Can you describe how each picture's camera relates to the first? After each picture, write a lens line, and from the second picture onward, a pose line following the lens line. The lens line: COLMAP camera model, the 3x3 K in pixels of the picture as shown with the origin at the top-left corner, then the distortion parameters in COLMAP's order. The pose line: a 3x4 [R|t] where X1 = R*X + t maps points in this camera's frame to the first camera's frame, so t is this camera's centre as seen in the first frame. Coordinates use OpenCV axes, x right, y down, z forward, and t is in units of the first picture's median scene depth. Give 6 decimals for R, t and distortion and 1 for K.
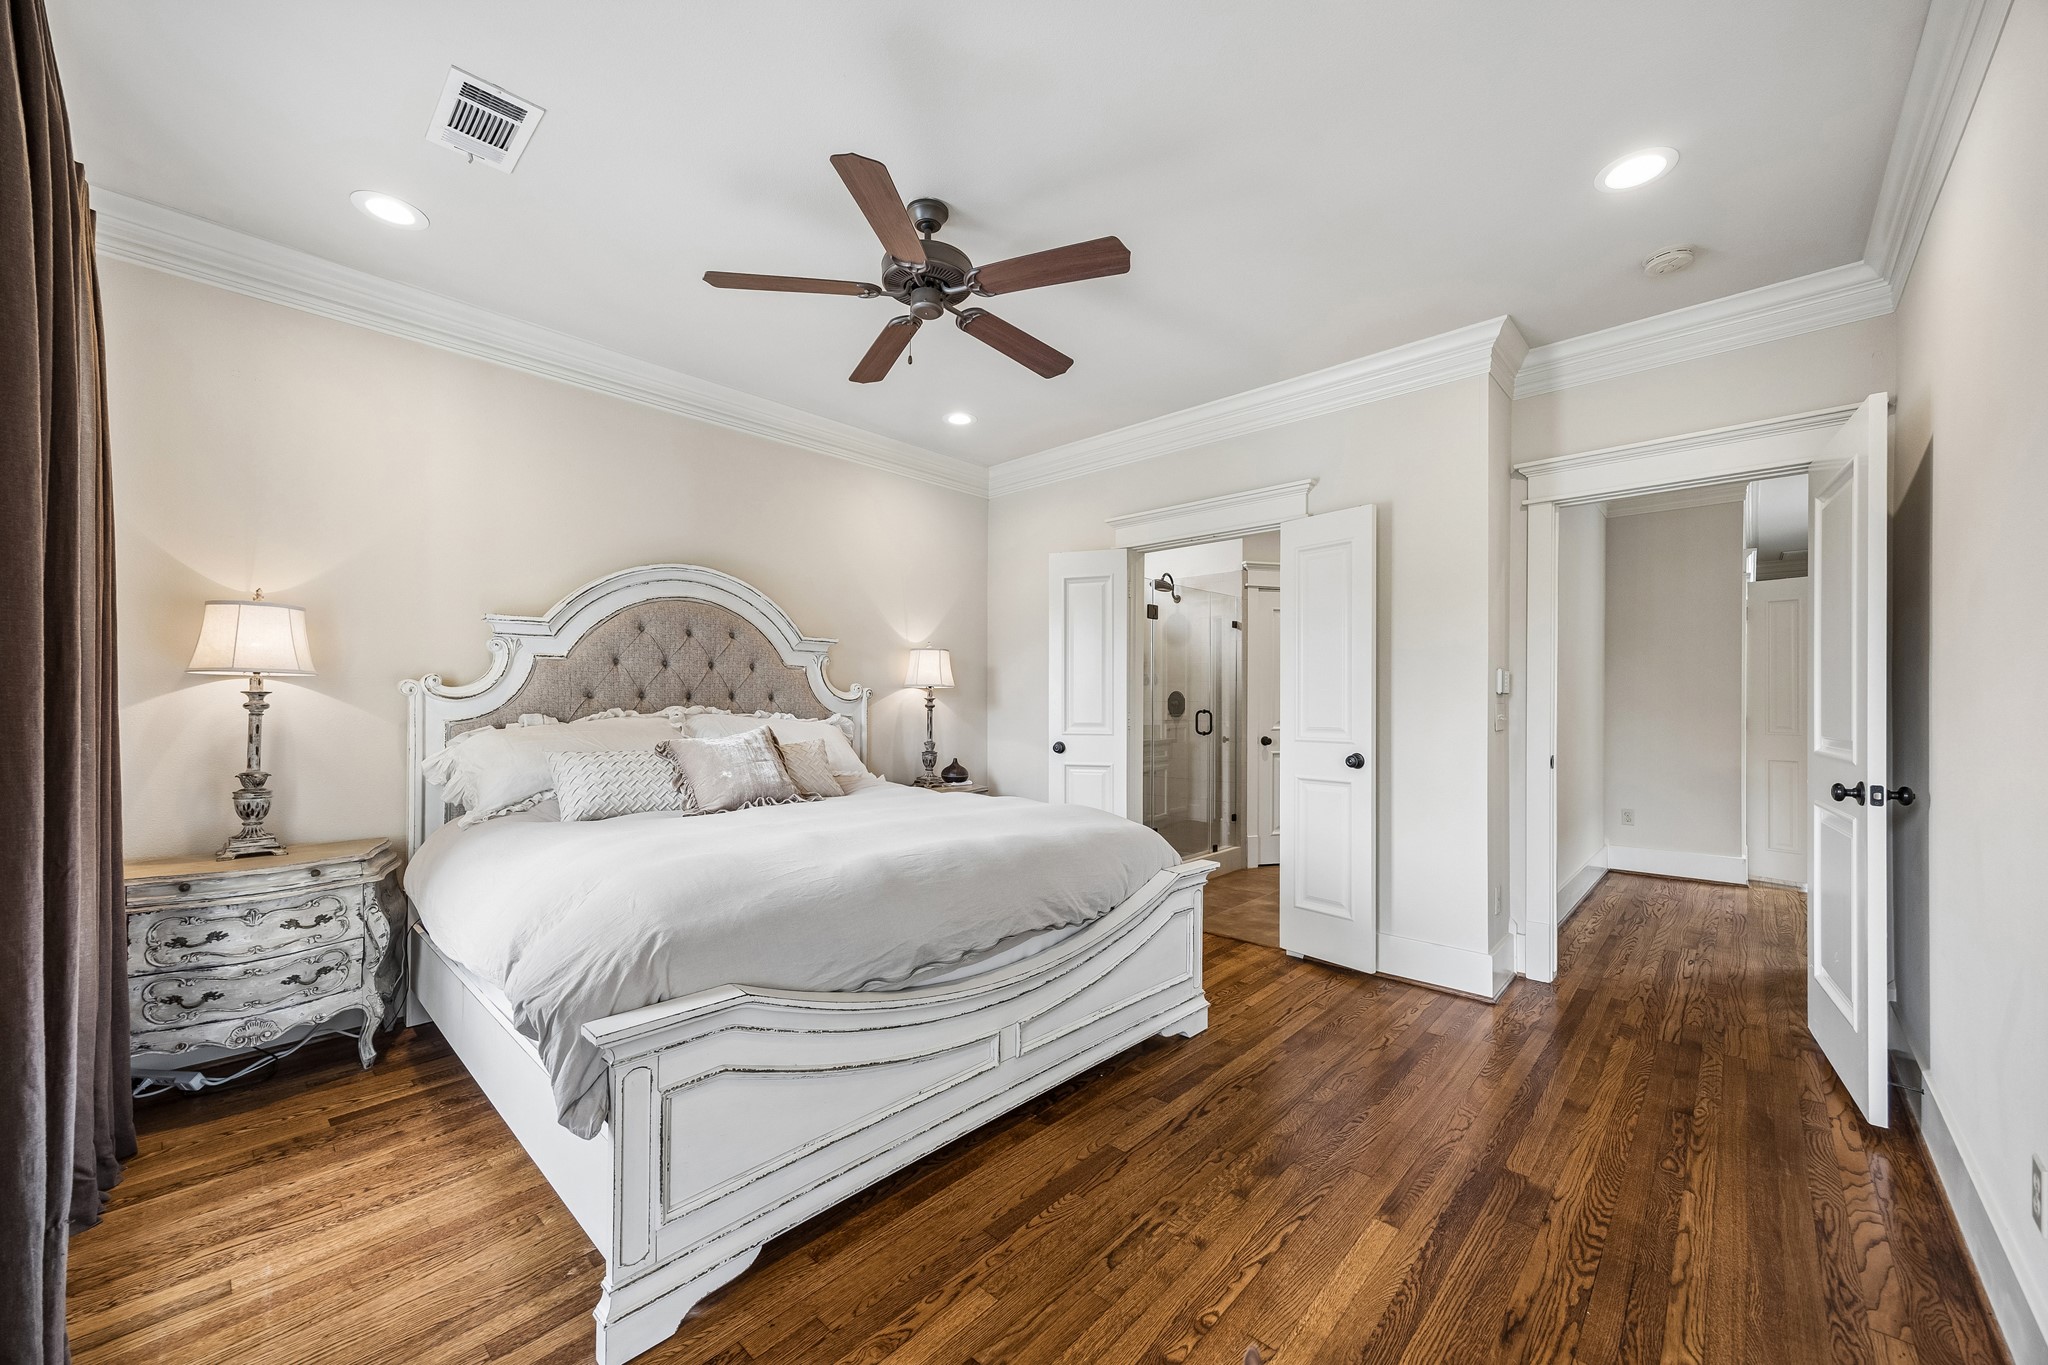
lens RADIAL K [[906.9, 0, 1027.8], [0, 906.9, 690.9], [0, 0, 1]] dist [0.021782, 0.000510]
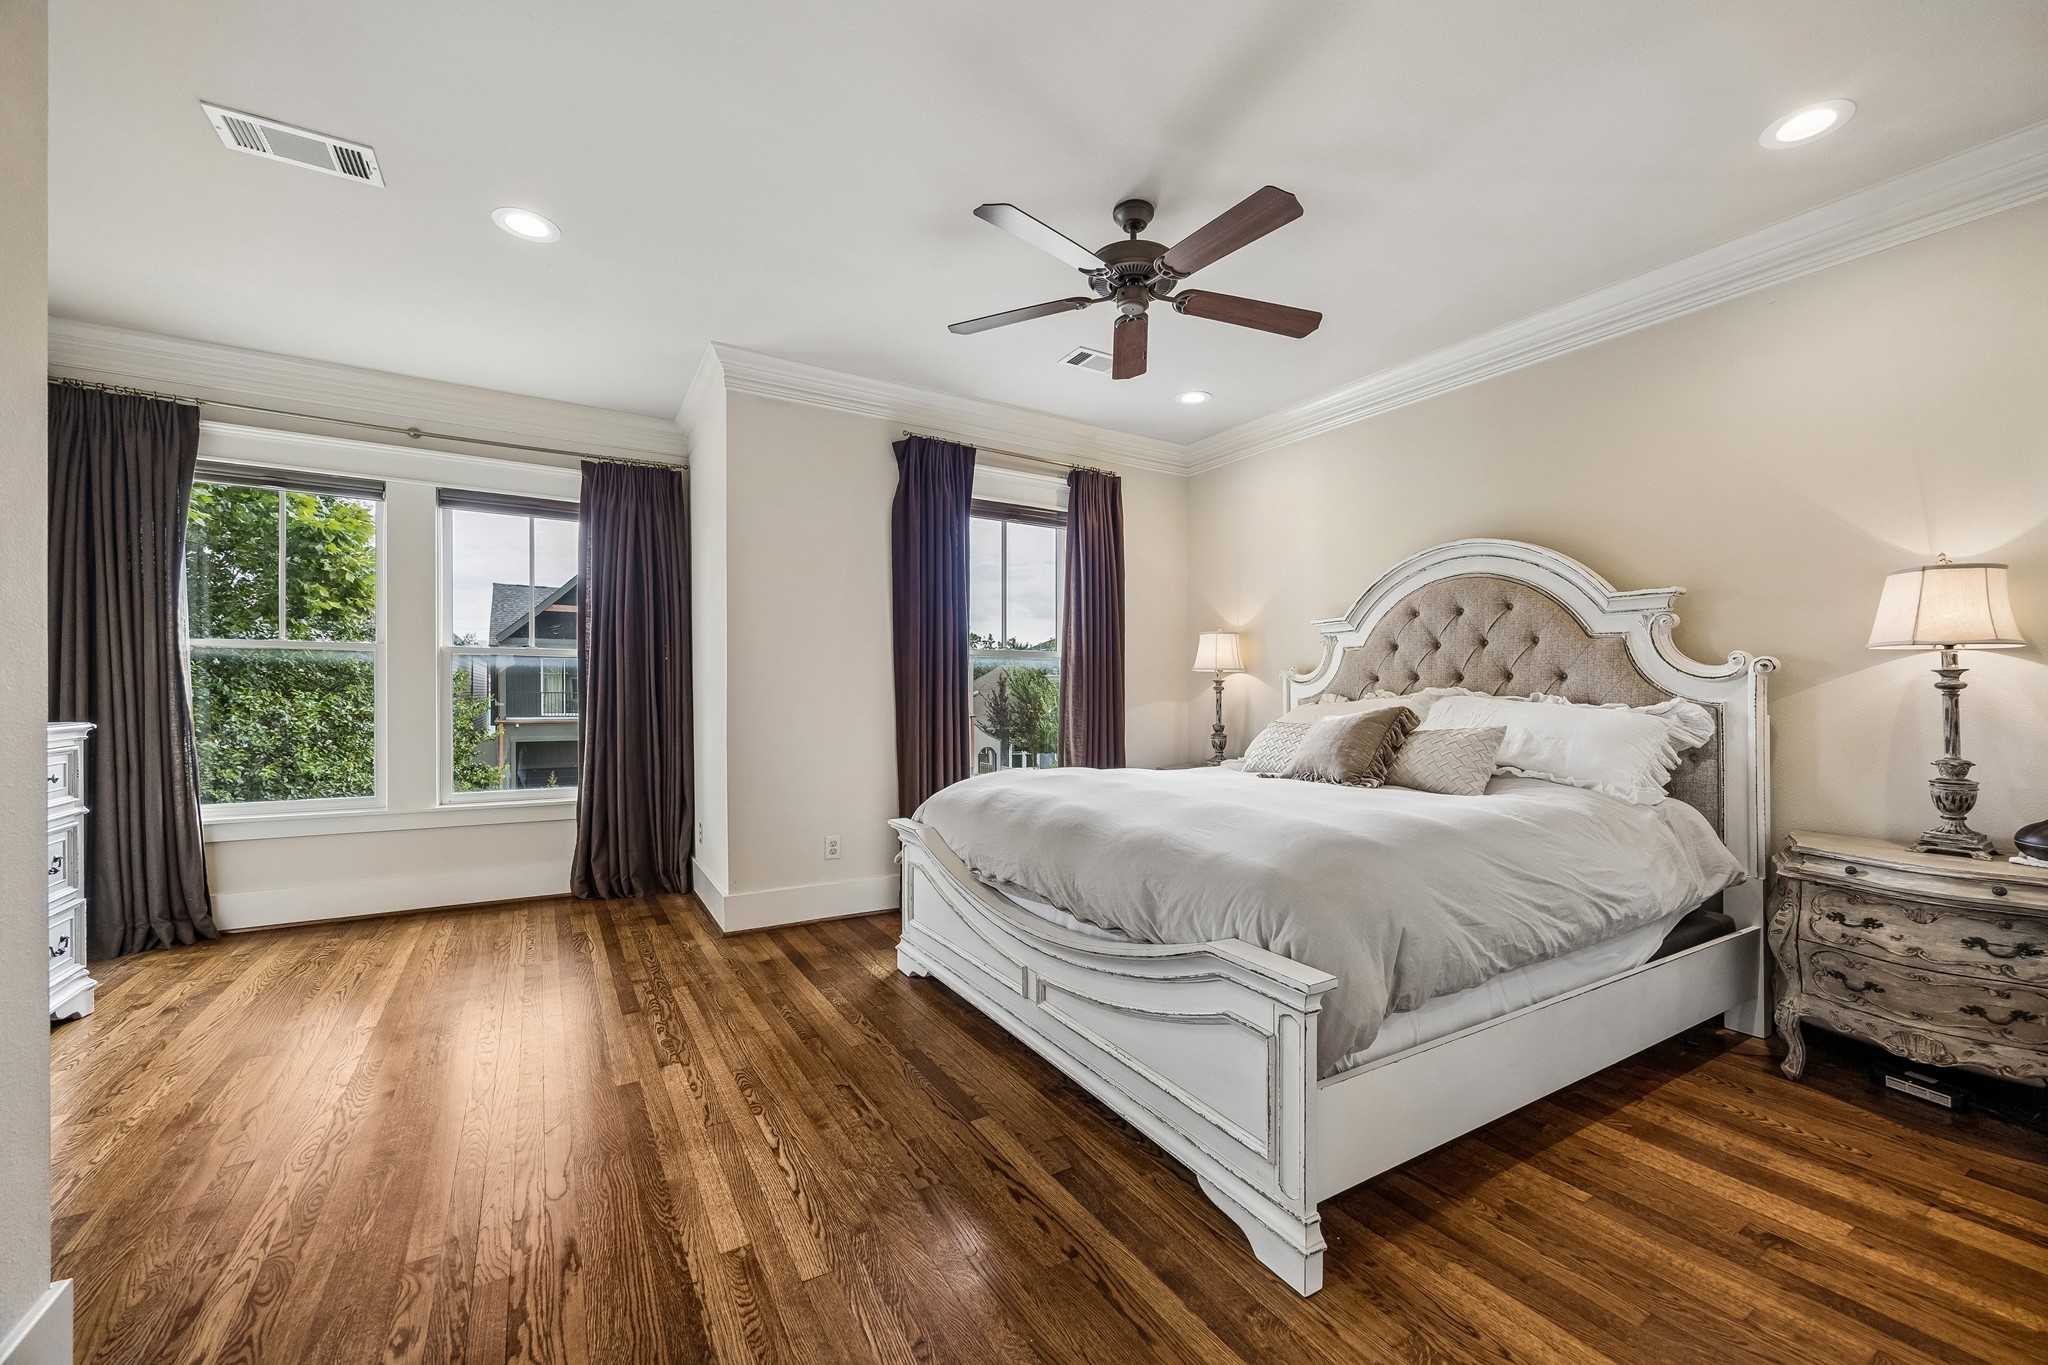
lens RADIAL K [[803.0, 0, 1017.9], [0, 803.0, 703.4], [0, 0, 1]] dist [-0.000775, 0.000051]
pose [[-0.348880, 0.000829, -0.937167, 0.882683], [-0.001108, 0.999999, 0.001297, 0.048927], [0.937167, 0.001491, -0.348878, 1.319514]]
